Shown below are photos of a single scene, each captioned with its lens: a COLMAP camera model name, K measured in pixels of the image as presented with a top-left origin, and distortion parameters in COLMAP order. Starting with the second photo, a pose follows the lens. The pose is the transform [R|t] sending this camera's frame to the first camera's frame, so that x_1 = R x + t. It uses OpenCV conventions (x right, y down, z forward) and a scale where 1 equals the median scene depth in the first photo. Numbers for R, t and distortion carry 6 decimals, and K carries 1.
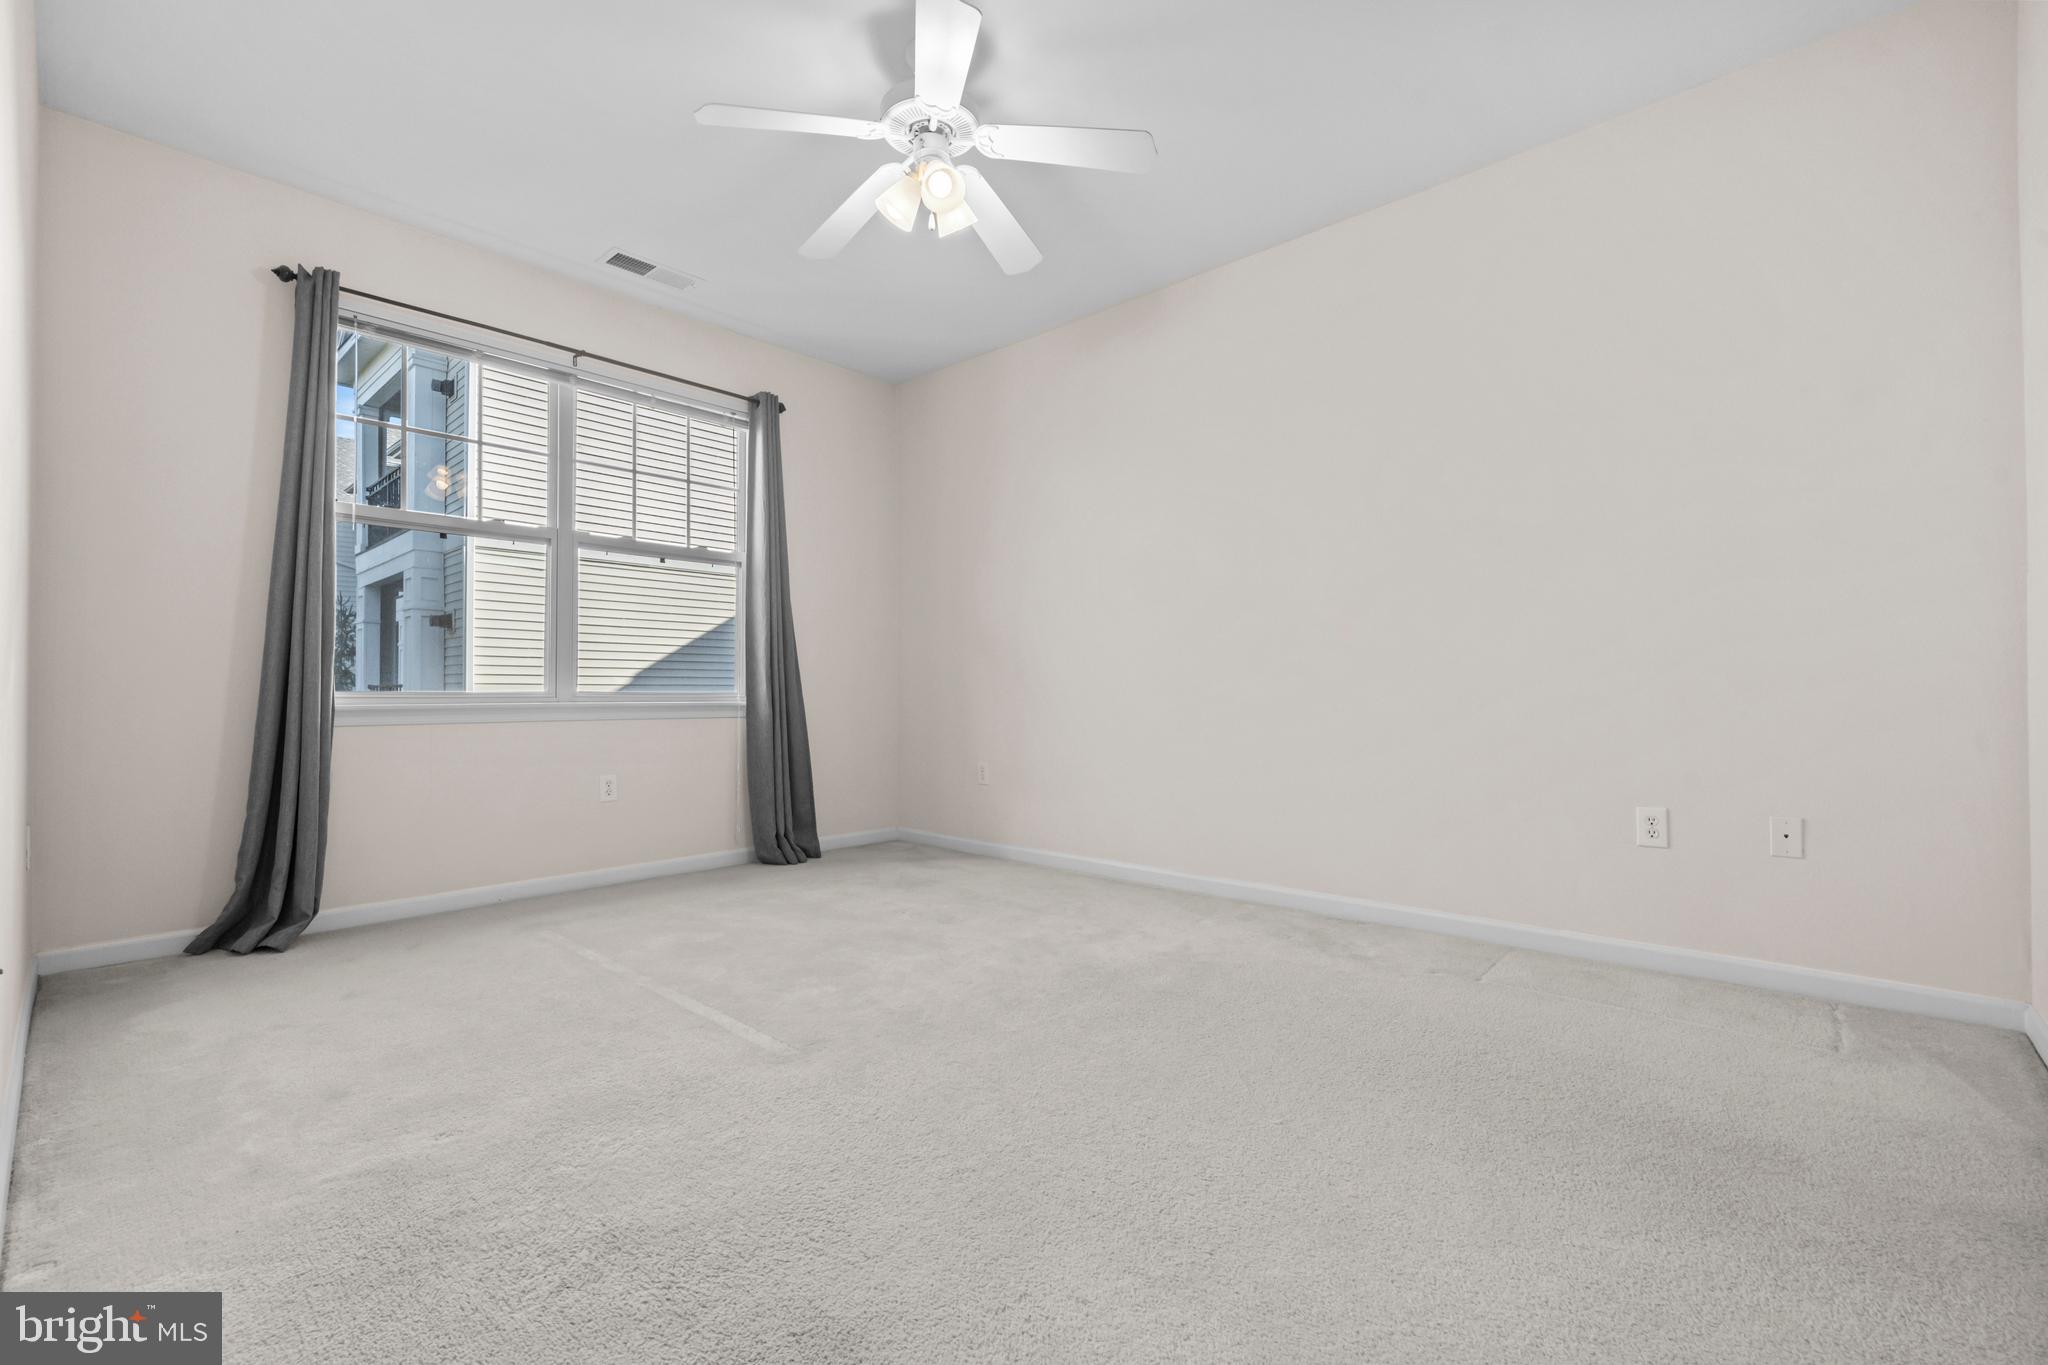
lens RADIAL K [[882.3, 0, 1040.7], [0, 882.3, 676.8], [0, 0, 1]] dist [-0.000672, -0.000107]
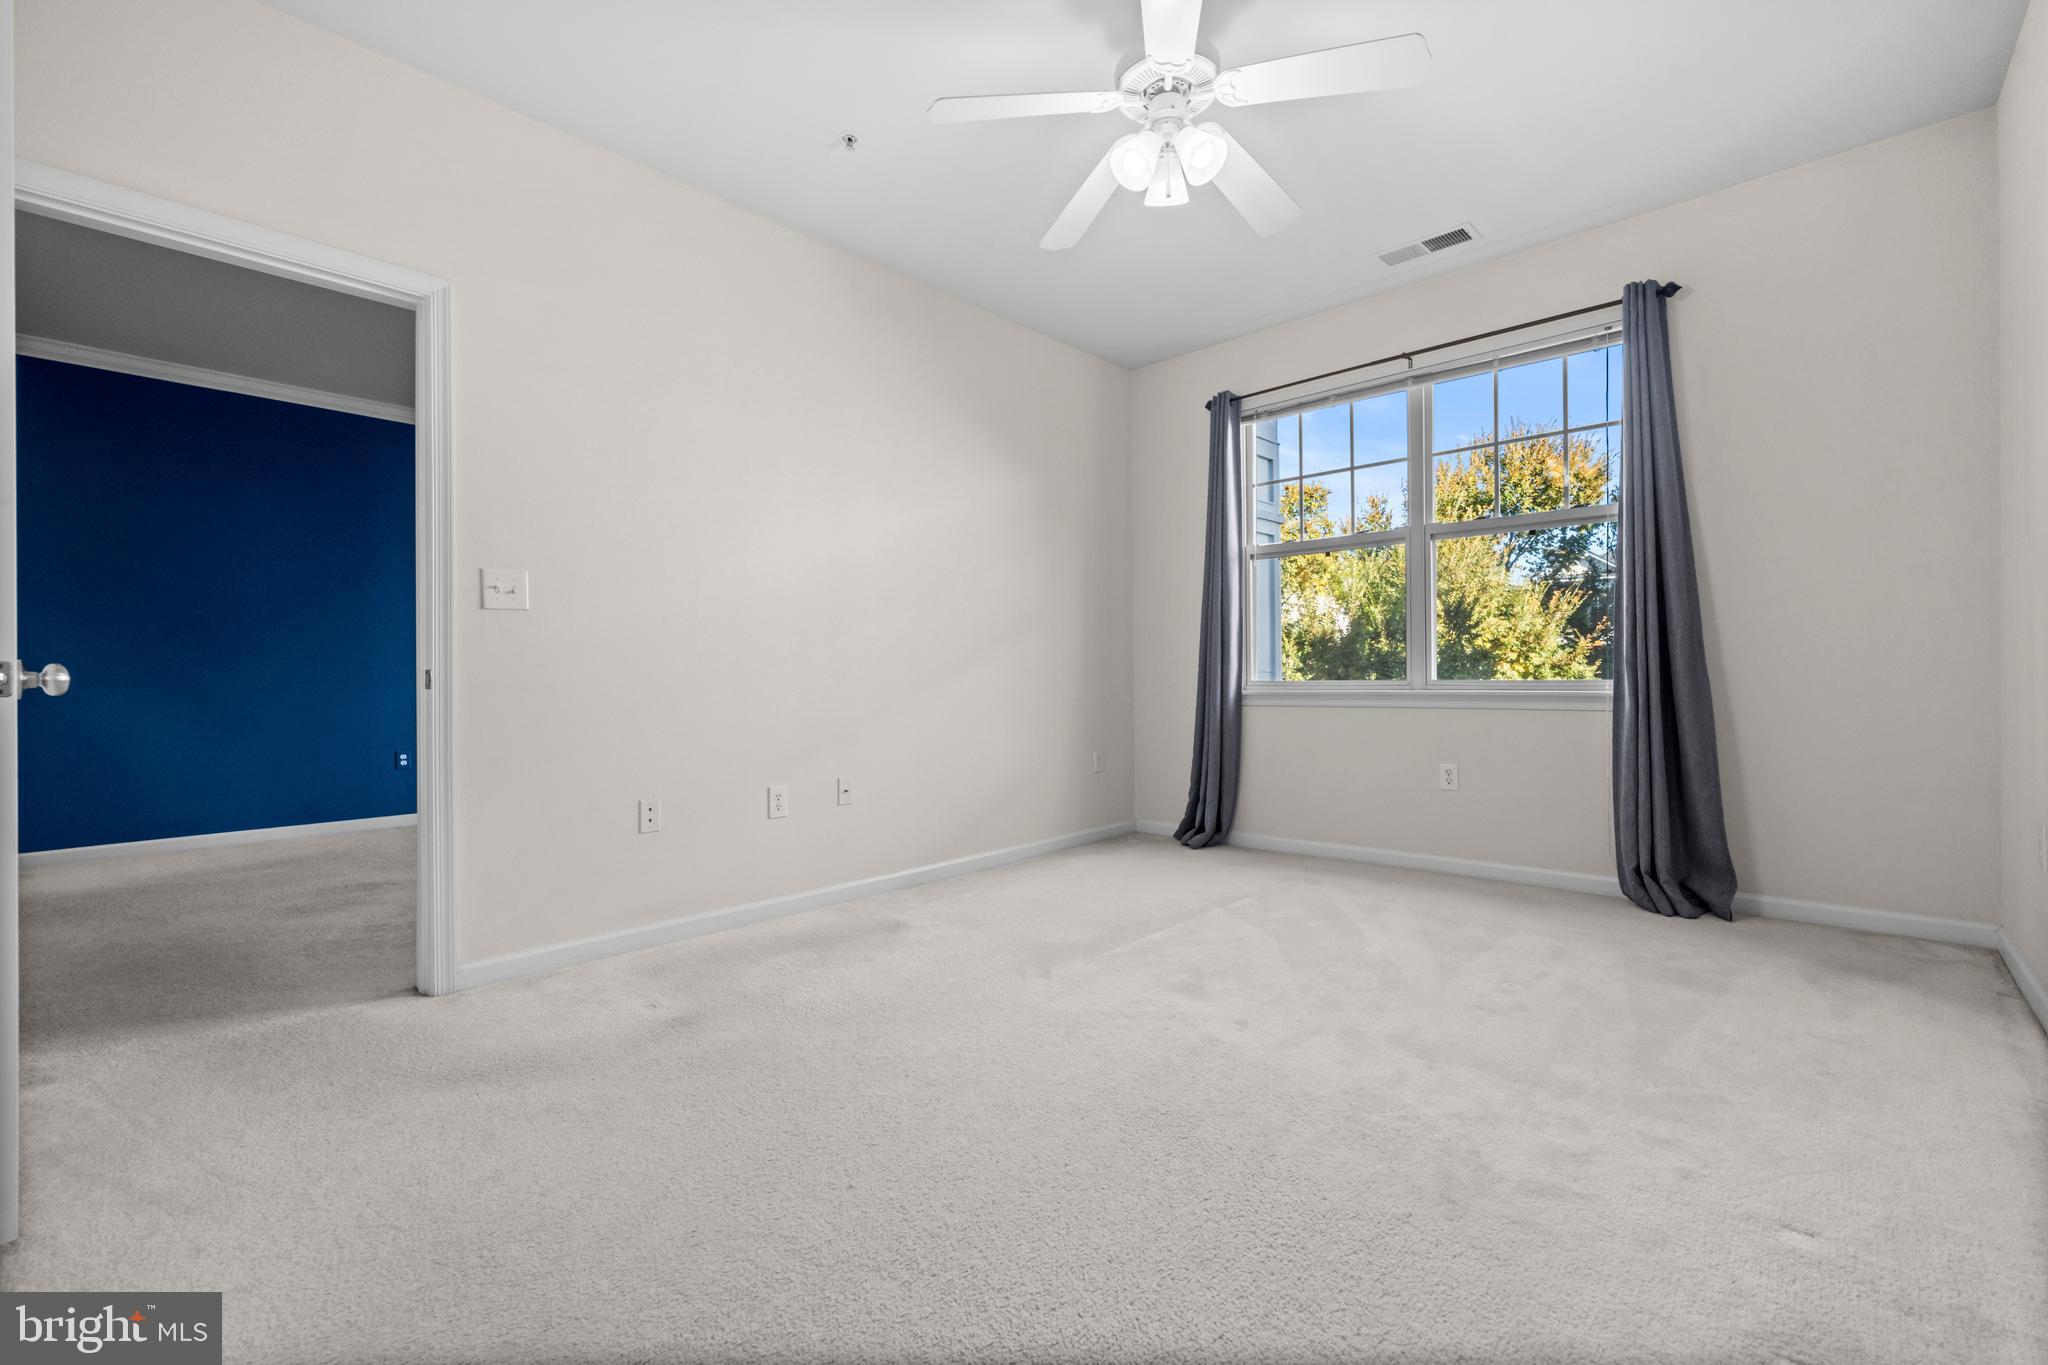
lens RADIAL K [[882.3, 0, 1040.7], [0, 882.3, 676.8], [0, 0, 1]] dist [-0.000672, -0.000107]
pose [[-0.015304, -0.005467, -0.999868, 0.514120], [0.023785, 0.999700, -0.005830, 0.008313], [0.999600, -0.023871, -0.015170, 0.560608]]
